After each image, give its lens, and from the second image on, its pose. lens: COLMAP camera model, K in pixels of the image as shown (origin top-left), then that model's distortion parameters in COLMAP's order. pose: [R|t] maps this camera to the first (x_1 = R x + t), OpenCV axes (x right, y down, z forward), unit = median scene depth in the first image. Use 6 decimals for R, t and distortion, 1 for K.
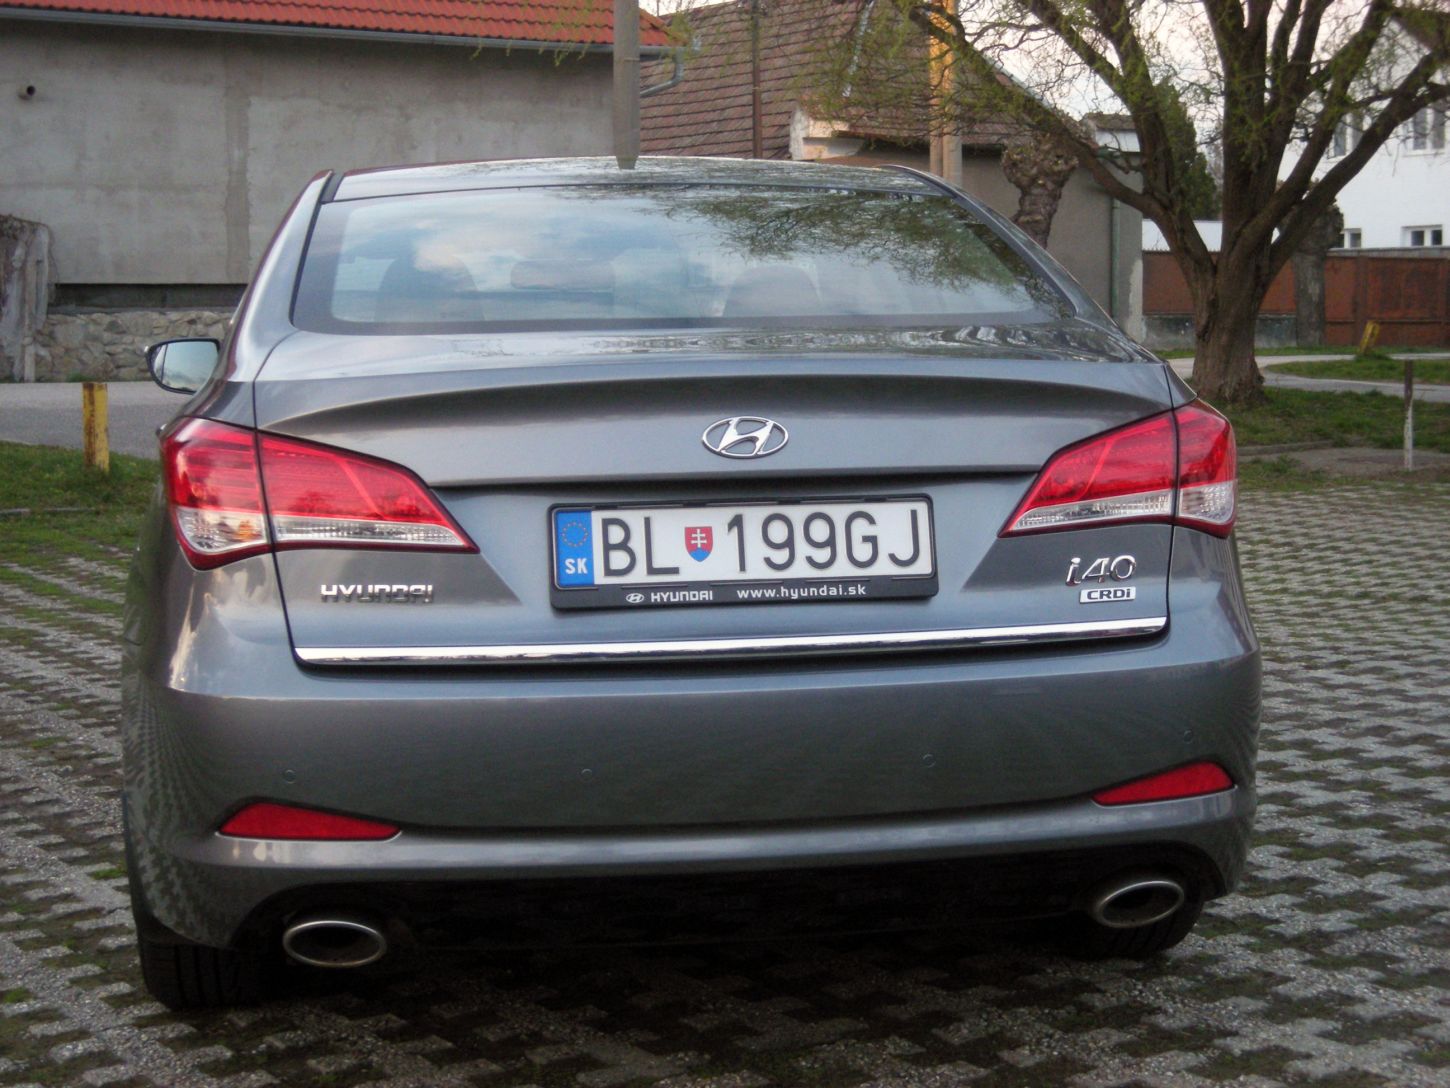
lens RADIAL K [[2595.1, 0, 725.6], [0, 2595.1, 543.0], [0, 0, 1]] dist [-0.196942, 0.000000]
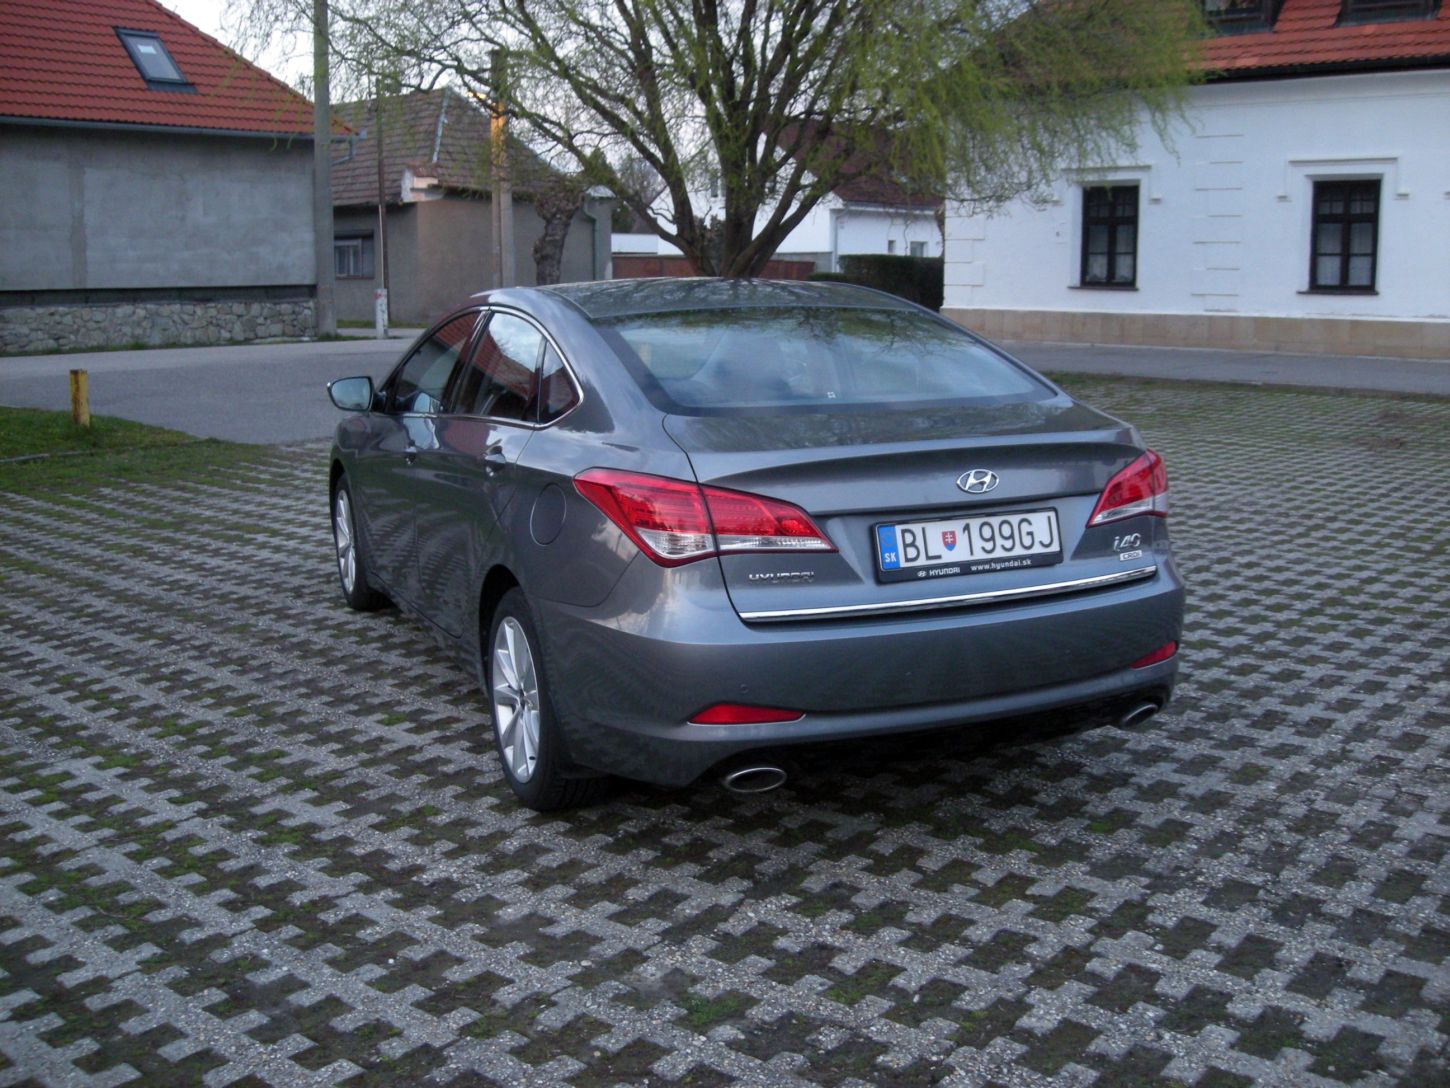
lens RADIAL K [[1573.3, 0, 724.2], [0, 1573.3, 542.3], [0, 0, 1]] dist [-0.172167, 0.000000]
pose [[0.962265, -0.042938, 0.268703, -0.447760], [0.021910, 0.996492, 0.080775, -0.088986], [-0.271229, -0.071839, 0.959830, 0.006214]]
